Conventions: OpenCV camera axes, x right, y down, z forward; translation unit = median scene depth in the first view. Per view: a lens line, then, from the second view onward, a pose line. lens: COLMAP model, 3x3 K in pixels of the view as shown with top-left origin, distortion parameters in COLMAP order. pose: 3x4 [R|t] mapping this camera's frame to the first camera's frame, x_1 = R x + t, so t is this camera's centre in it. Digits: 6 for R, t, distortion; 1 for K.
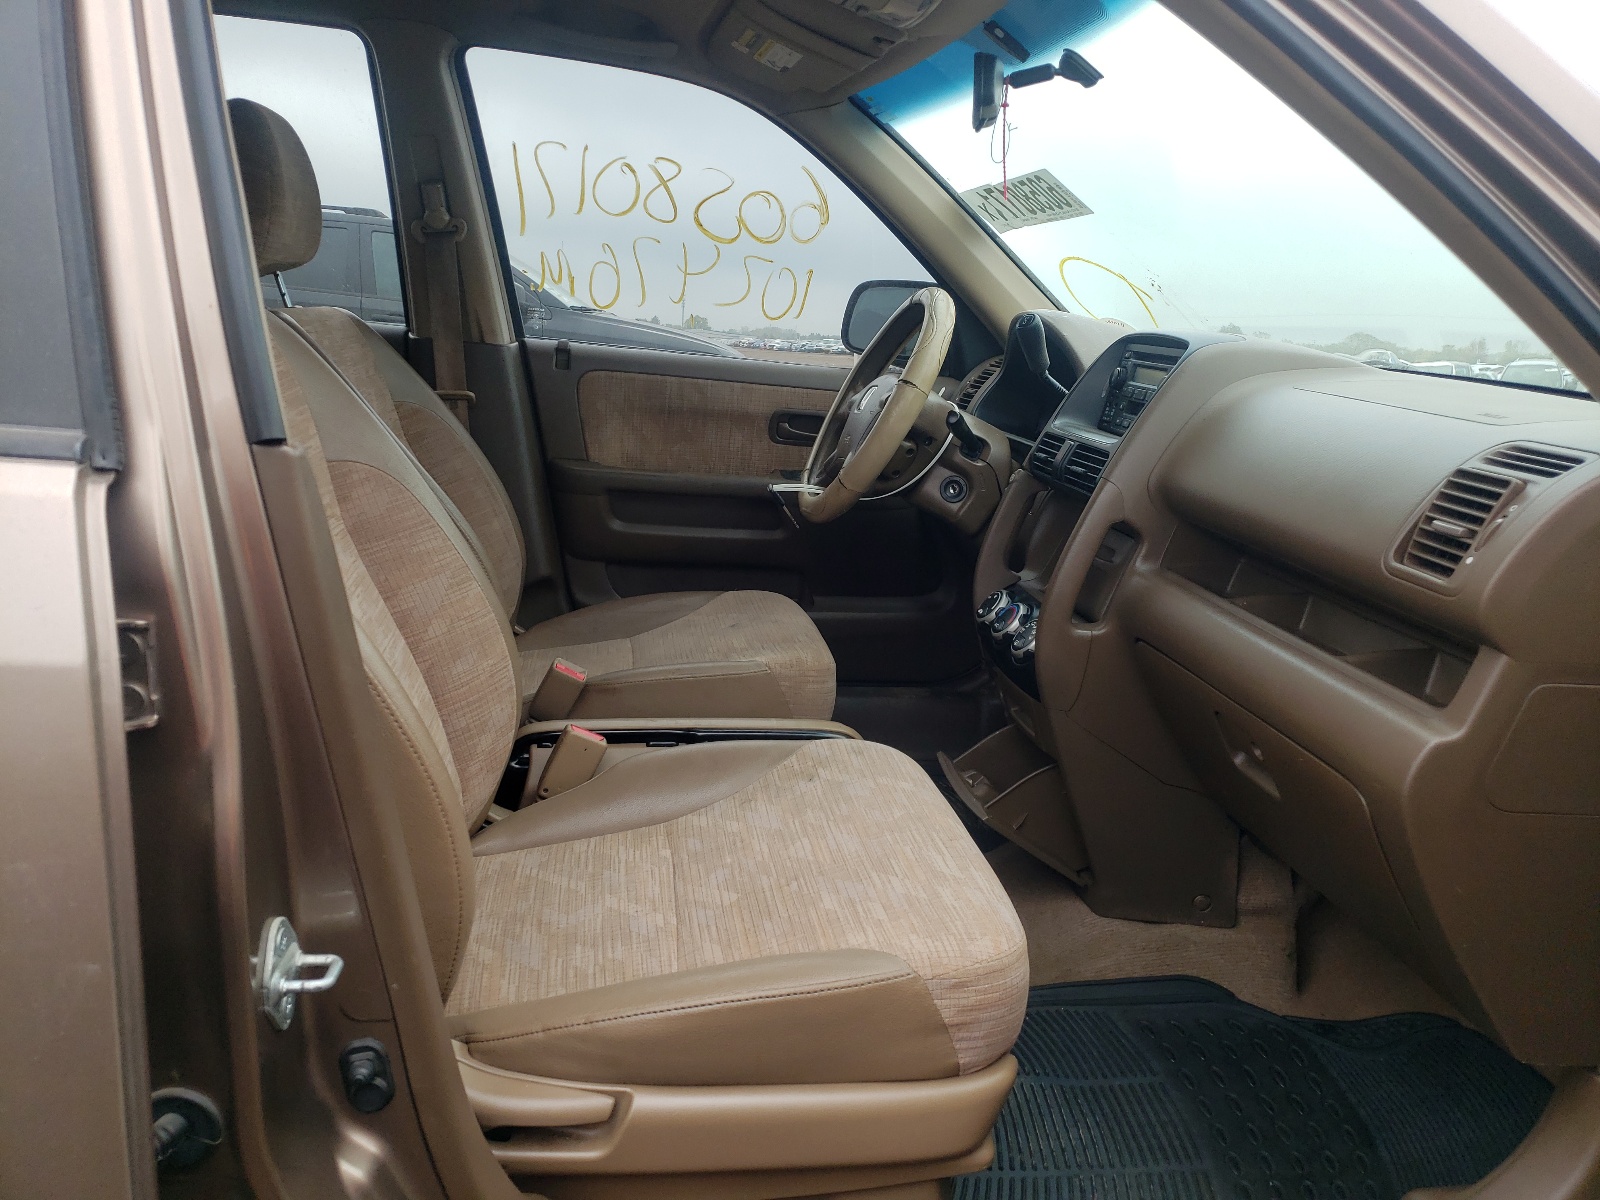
lens RADIAL K [[1186.3, 0, 800.0], [0, 1186.3, 600.0], [0, 0, 1]] dist [0.003950, 0.002061]
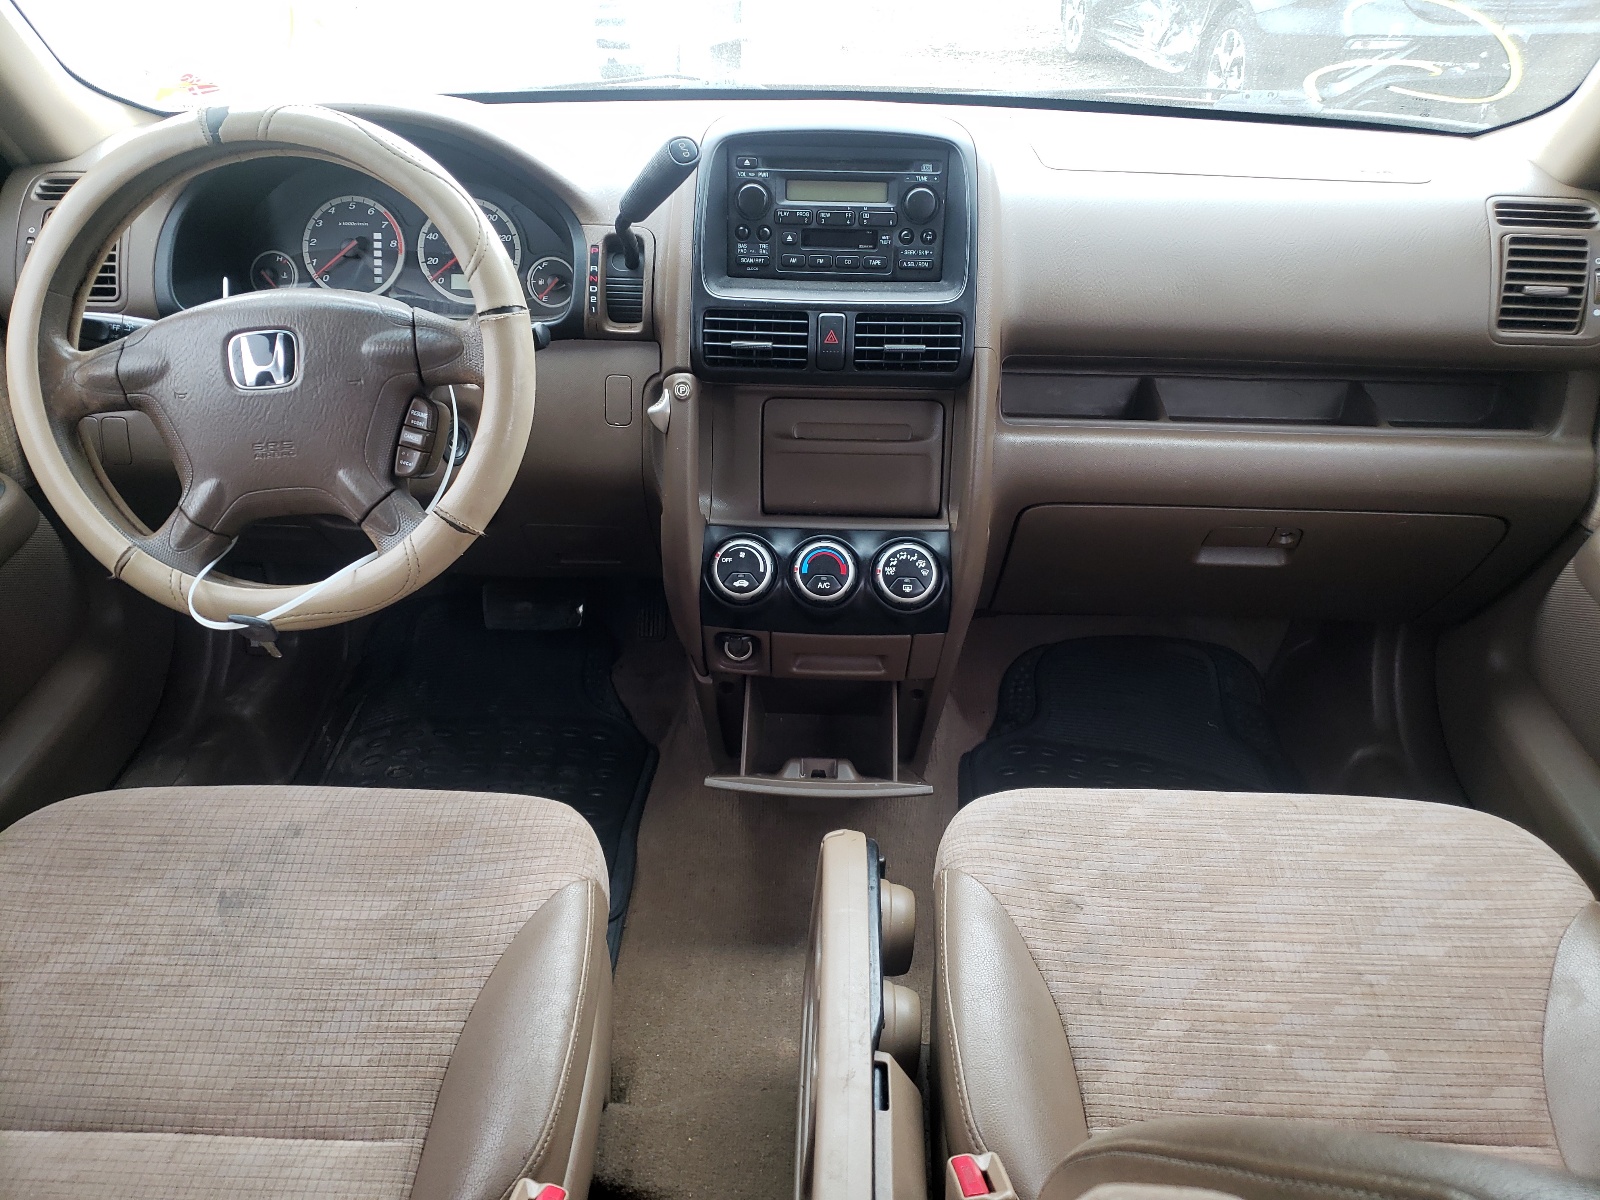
lens RADIAL K [[1186.3, 0, 800.0], [0, 1186.3, 600.0], [0, 0, 1]] dist [0.003950, 0.002061]
pose [[0.204185, -0.568145, 0.797195, -0.699936], [0.249946, 0.817617, 0.518681, -0.585855], [-0.946486, 0.093349, 0.308951, 1.312875]]
